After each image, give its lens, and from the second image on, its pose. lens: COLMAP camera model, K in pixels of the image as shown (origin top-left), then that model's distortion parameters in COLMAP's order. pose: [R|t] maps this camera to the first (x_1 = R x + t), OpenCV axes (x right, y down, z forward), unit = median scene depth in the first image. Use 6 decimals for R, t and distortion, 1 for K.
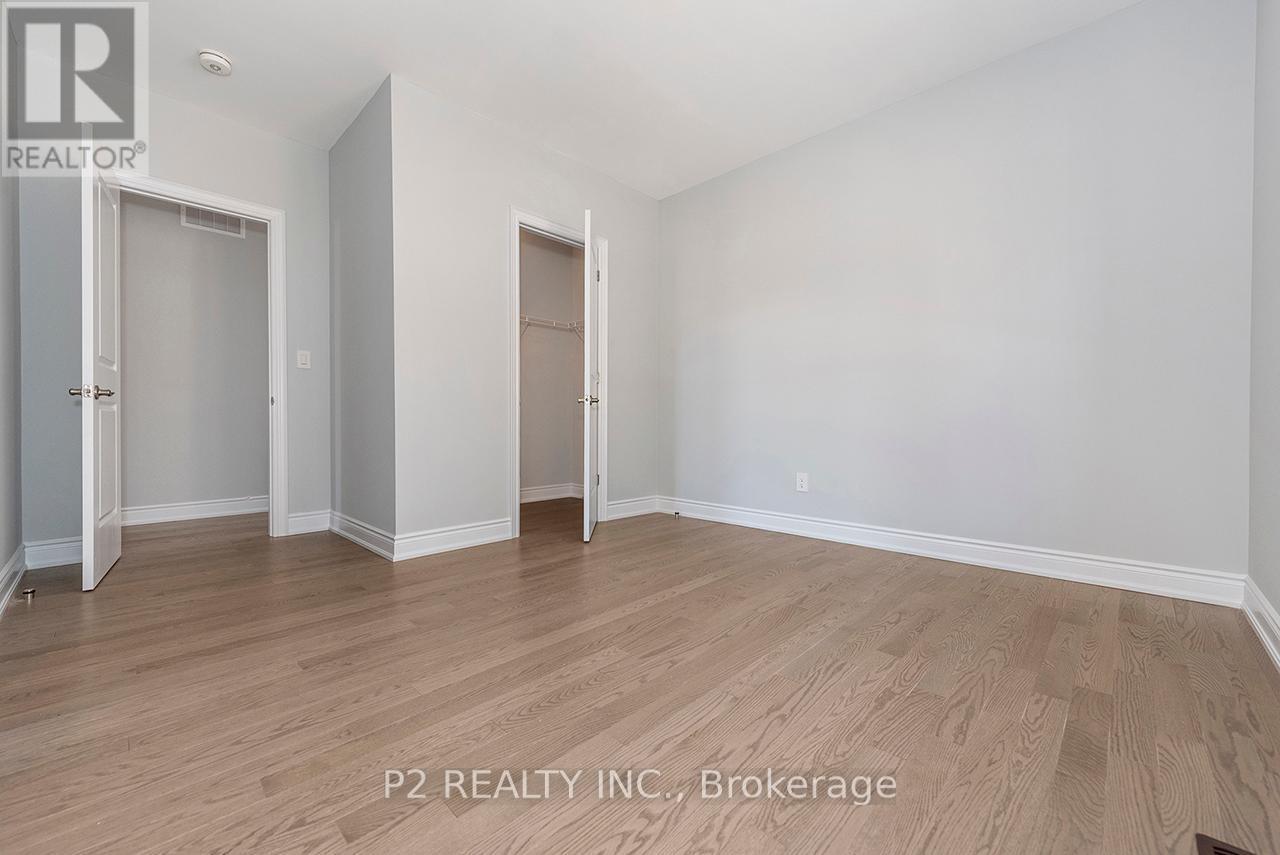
lens RADIAL K [[507.2, 0, 640.0], [0, 507.2, 427.5], [0, 0, 1]] dist [0.005282, 0.000003]
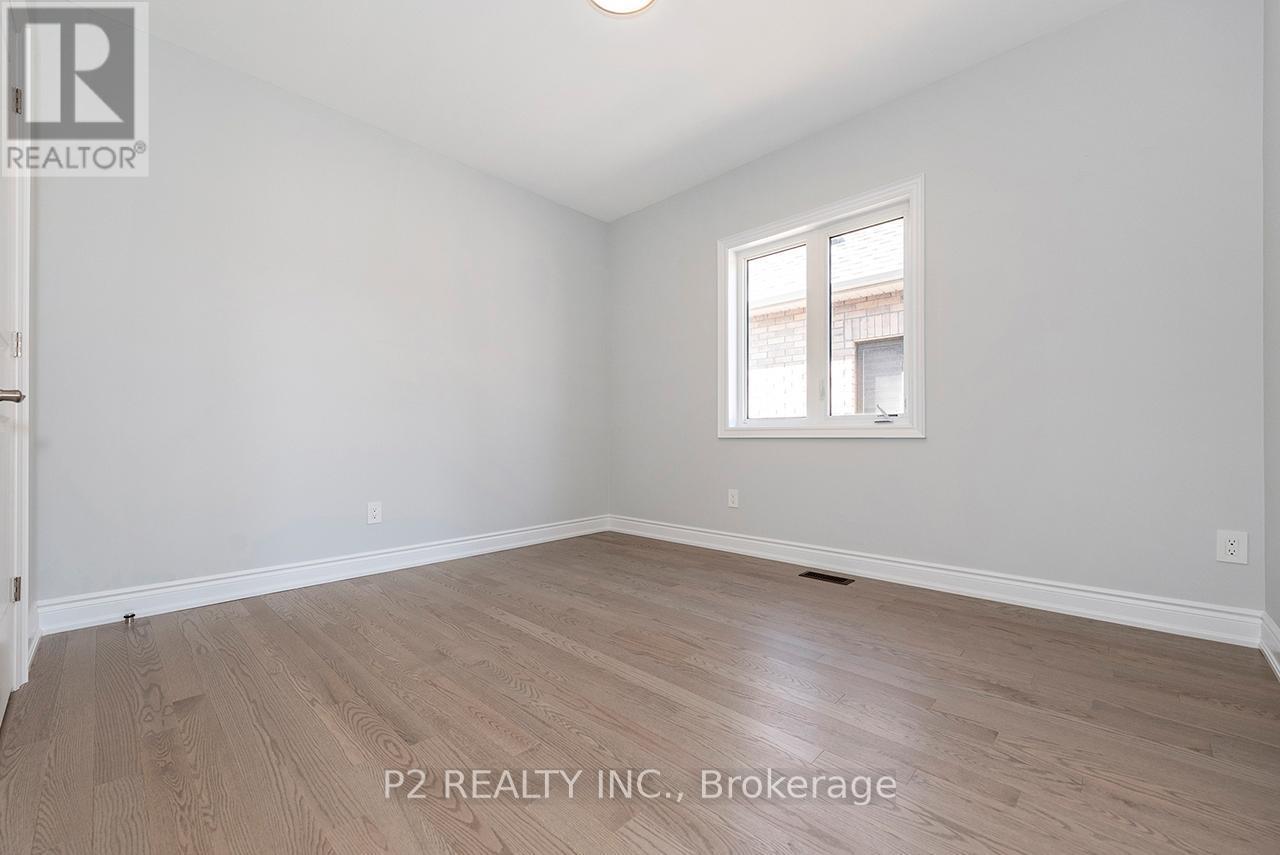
lens RADIAL K [[513.0, 0, 624.7], [0, 513.0, 425.6], [0, 0, 1]] dist [0.002152, 0.000269]
pose [[0.009363, 0.019473, 0.999767, -1.037475], [0.015430, 0.999689, -0.019616, -0.032514], [-0.999837, 0.015610, 0.009060, 1.018821]]
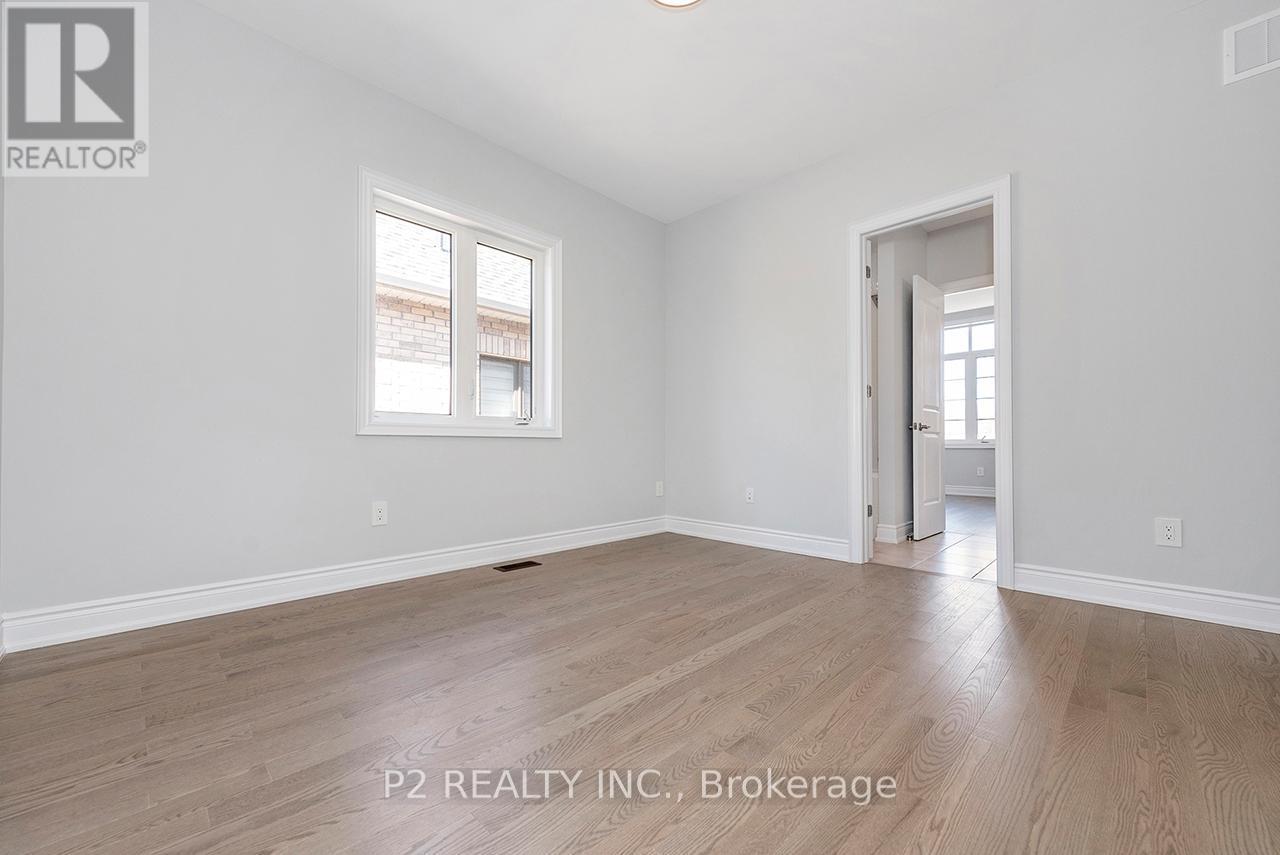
lens RADIAL K [[507.2, 0, 640.0], [0, 507.2, 427.5], [0, 0, 1]] dist [0.005282, 0.000003]
pose [[-0.999886, -0.001719, 0.014993, 0.099656], [-0.001942, 0.999887, -0.014875, -0.021672], [-0.014965, -0.014902, -0.999777, 2.082977]]
